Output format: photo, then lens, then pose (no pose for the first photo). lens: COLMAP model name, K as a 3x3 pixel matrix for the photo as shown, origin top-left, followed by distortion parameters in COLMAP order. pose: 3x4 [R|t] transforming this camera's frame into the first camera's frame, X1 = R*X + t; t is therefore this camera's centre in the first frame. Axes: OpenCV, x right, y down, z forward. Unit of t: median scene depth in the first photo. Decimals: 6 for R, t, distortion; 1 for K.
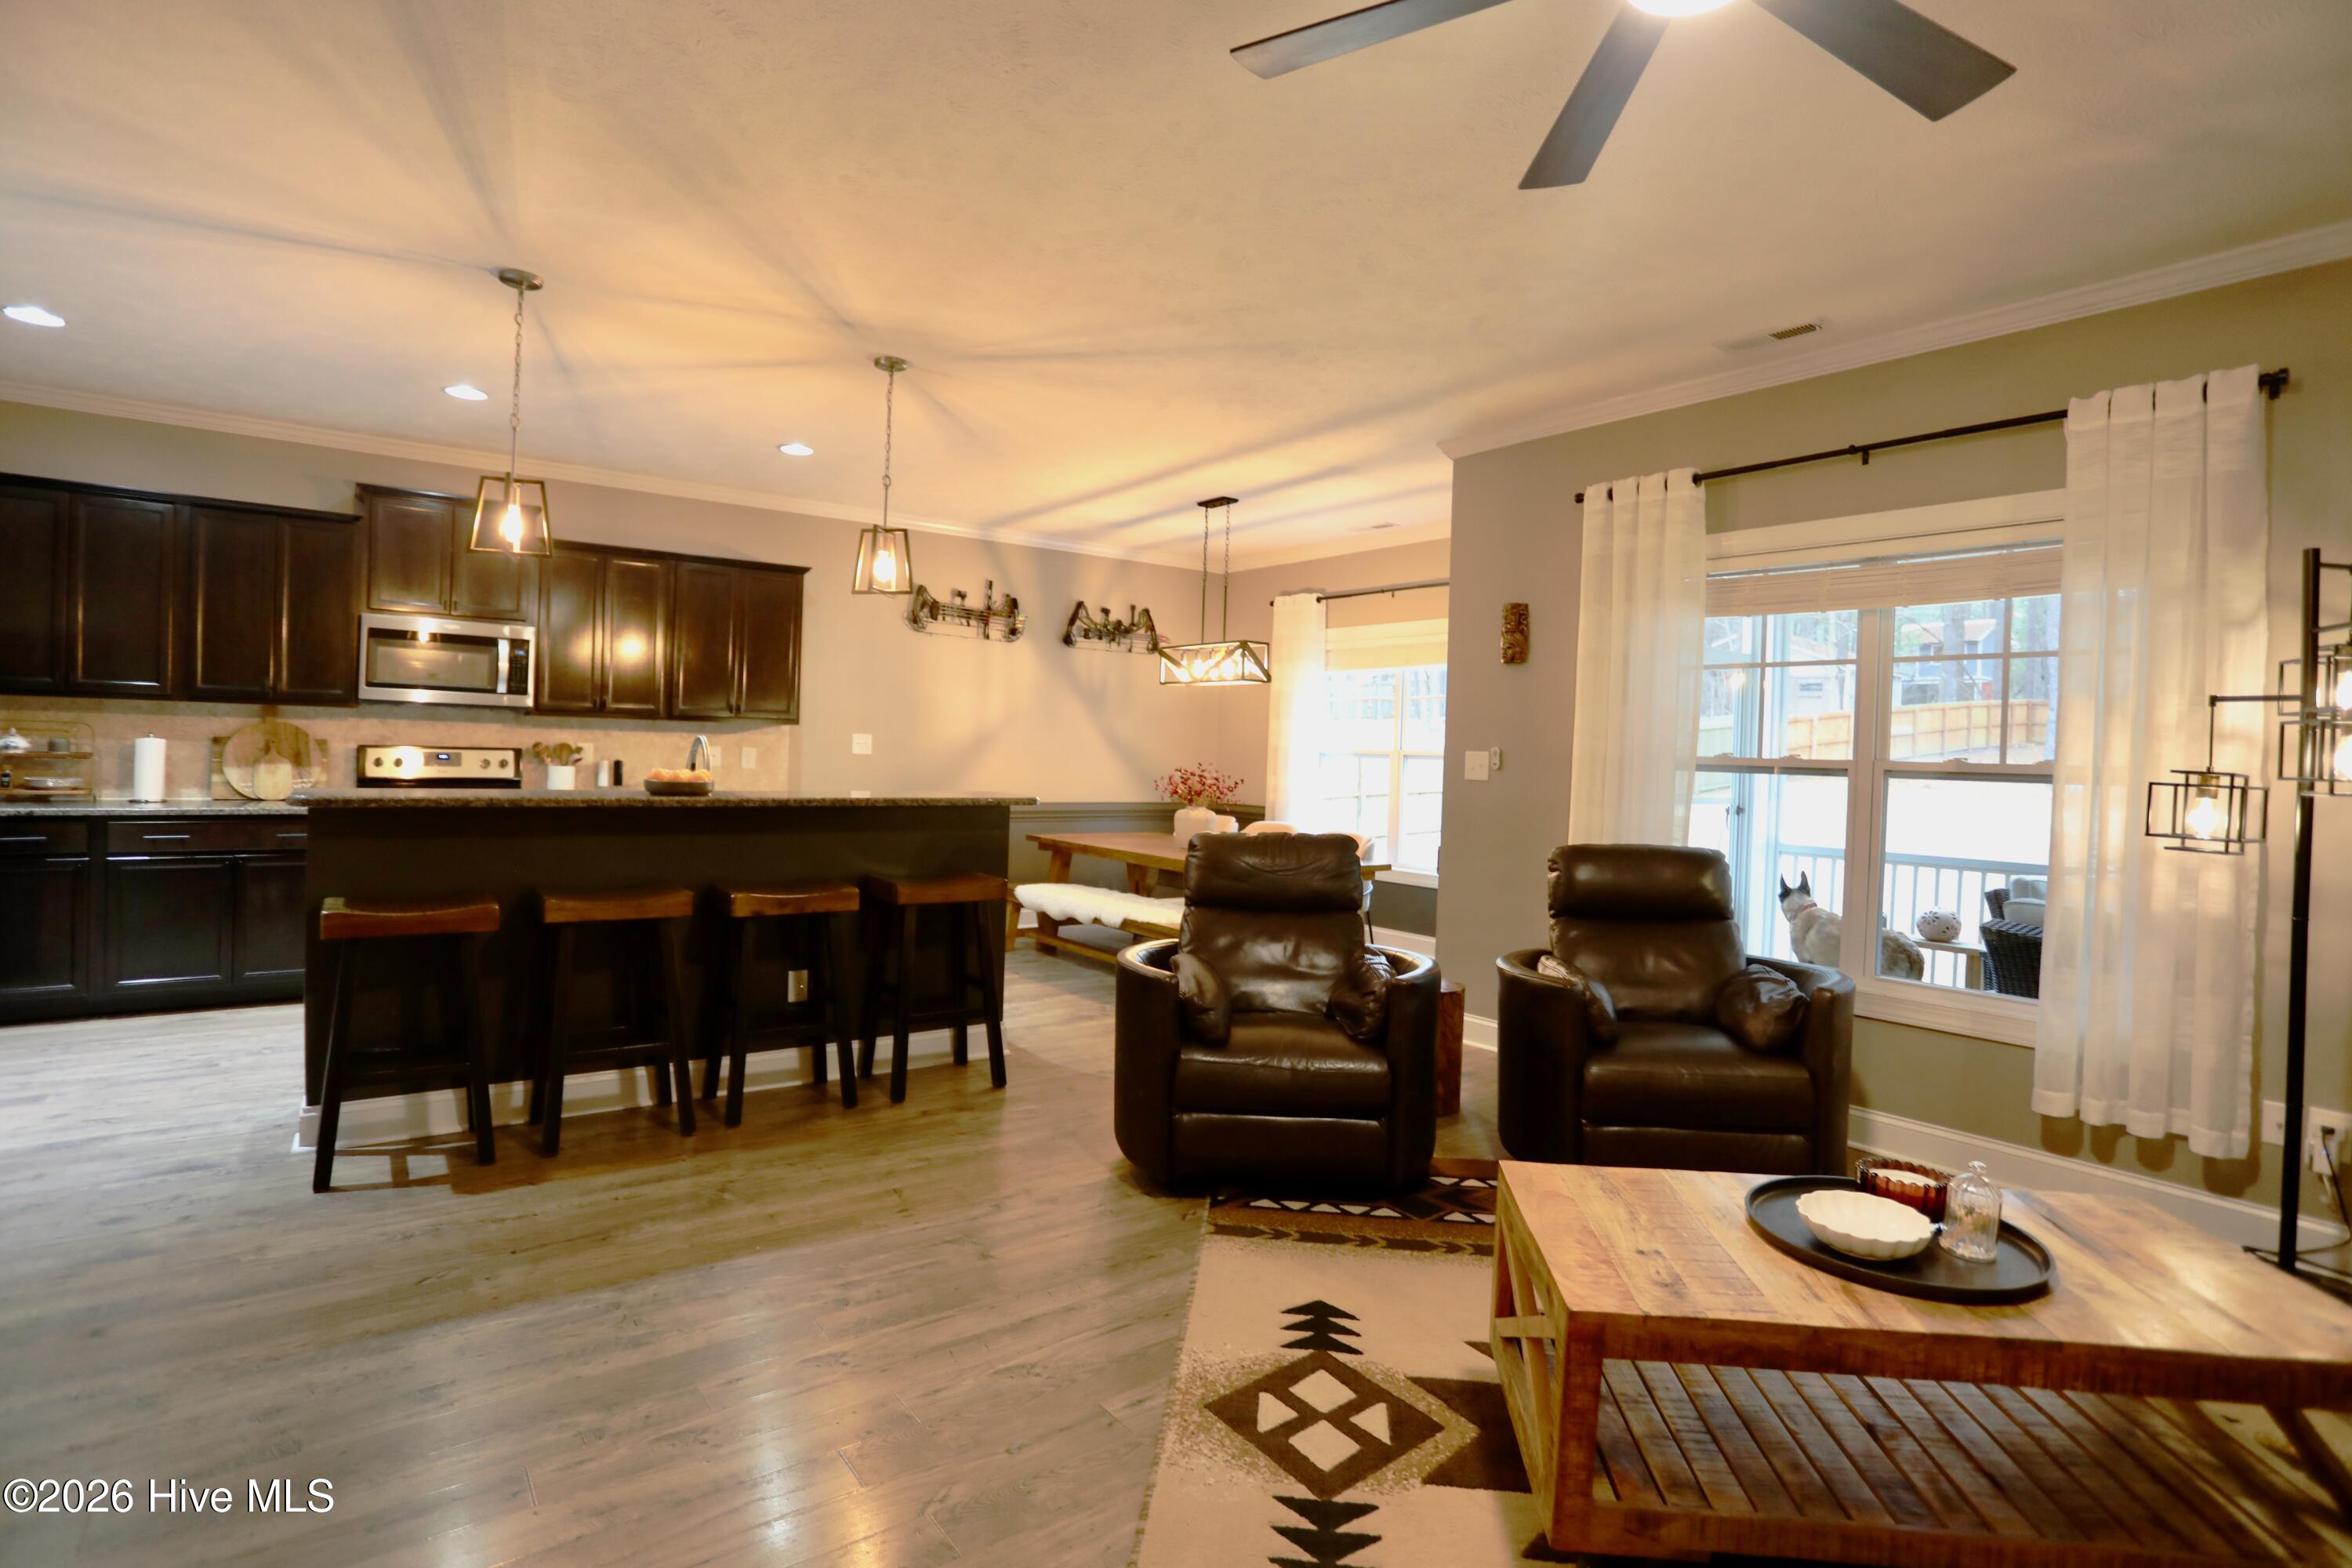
lens RADIAL K [[1143.3, 0, 1175.0], [0, 1143.3, 769.6], [0, 0, 1]] dist [-0.070712, 0.027376]
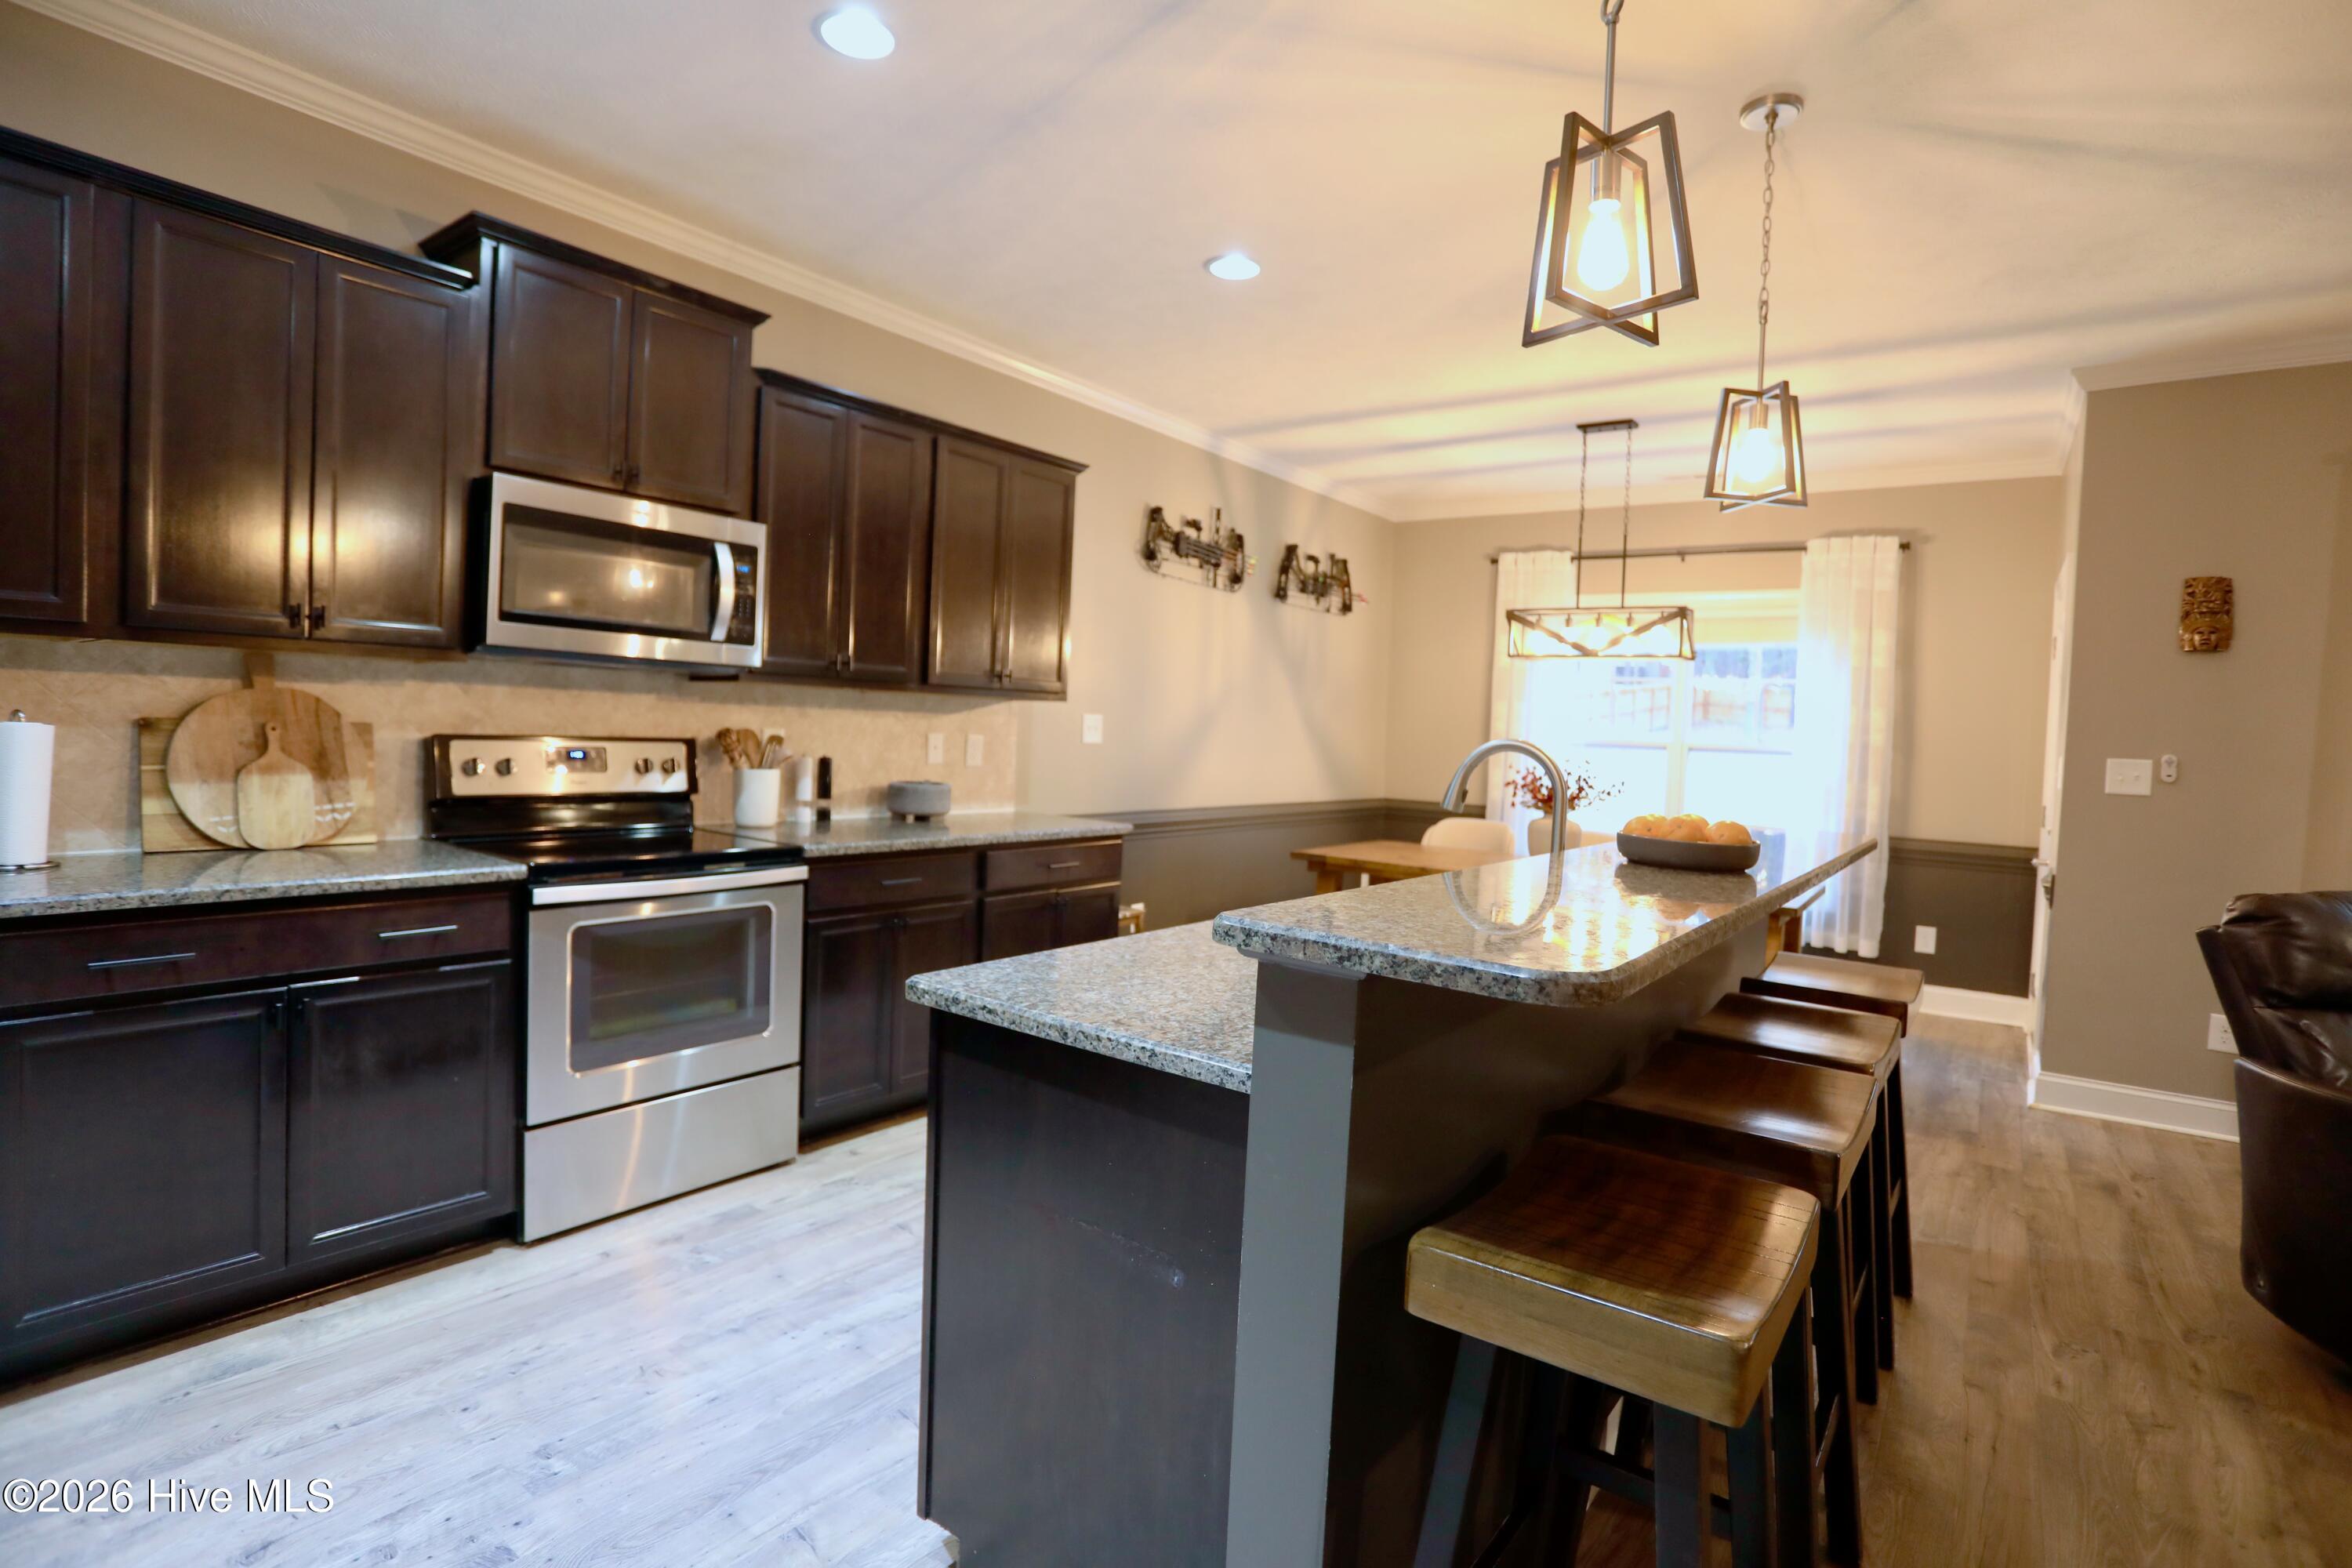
lens RADIAL K [[1143.3, 0, 1175.0], [0, 1143.3, 769.6], [0, 0, 1]] dist [-0.070712, 0.027376]
pose [[0.958510, -0.000296, 0.285058, -0.598618], [-0.007883, 0.999590, 0.027543, -0.024437], [-0.284949, -0.028648, 0.958115, 0.440316]]
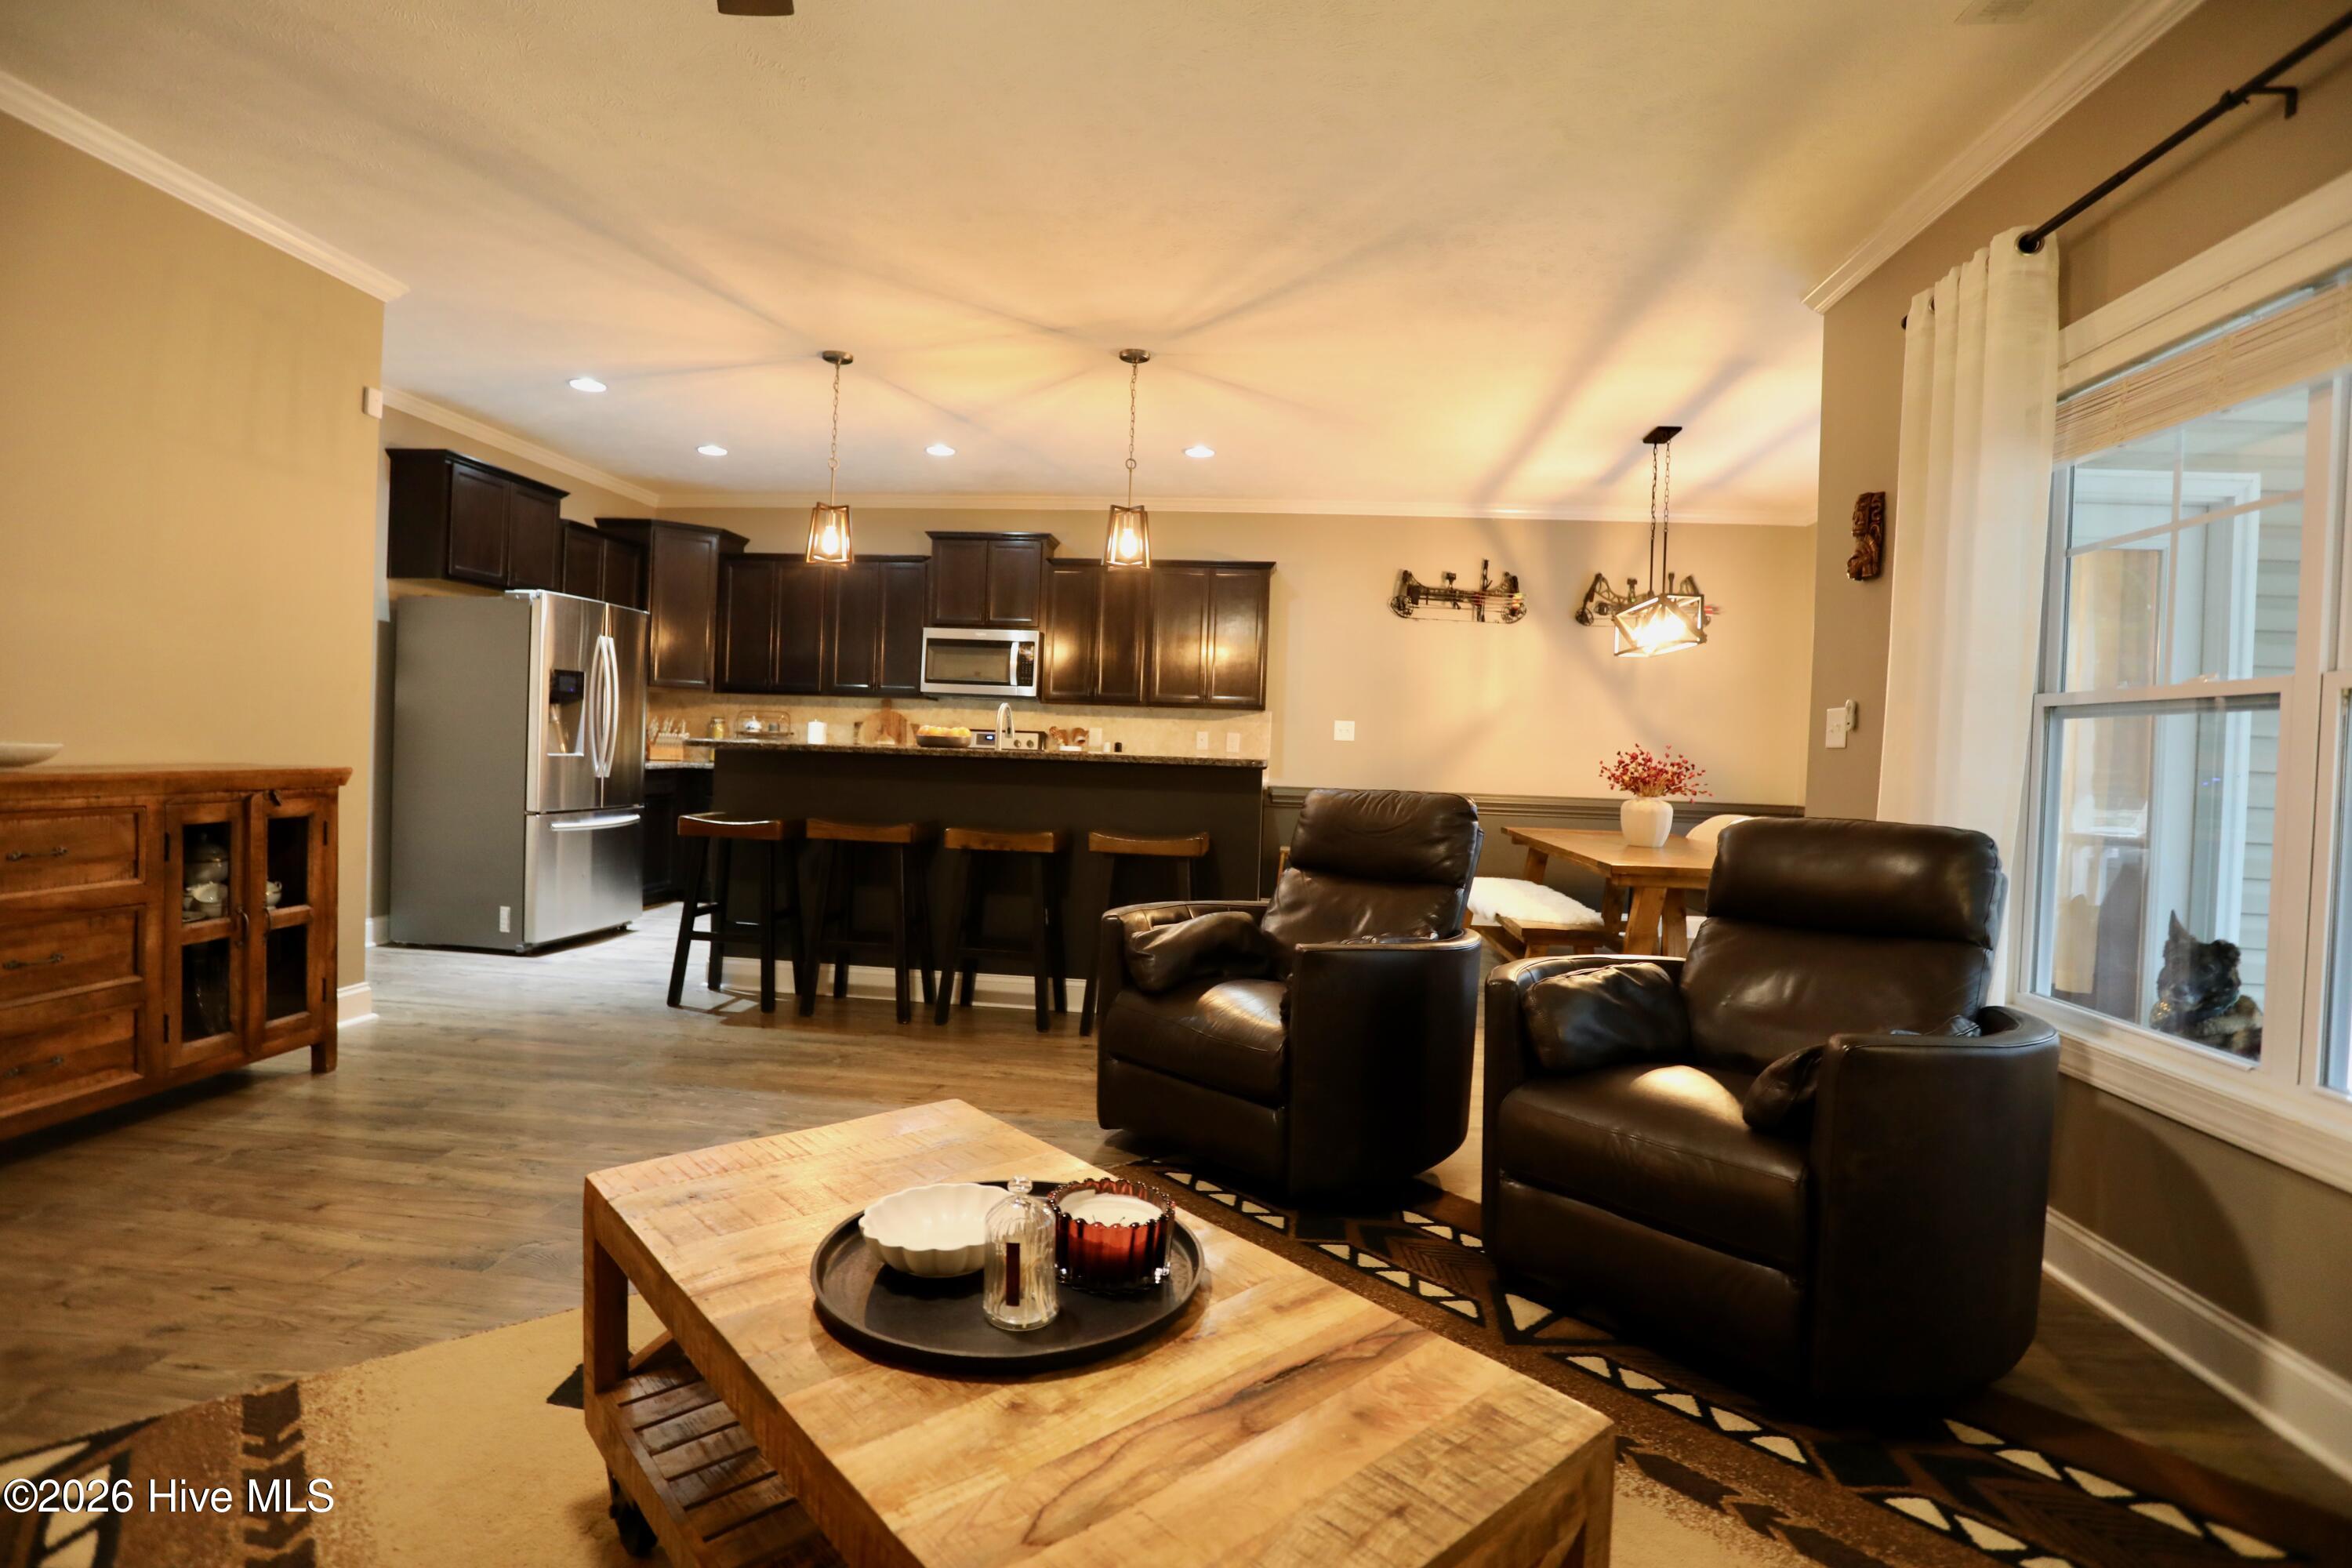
lens RADIAL K [[1143.3, 0, 1175.0], [0, 1143.3, 769.6], [0, 0, 1]] dist [-0.070712, 0.027376]
pose [[0.739467, 0.008754, -0.673136, 0.426343], [-0.024587, 0.999600, -0.014011, 0.042682], [0.672744, 0.026911, 0.739386, 0.194766]]
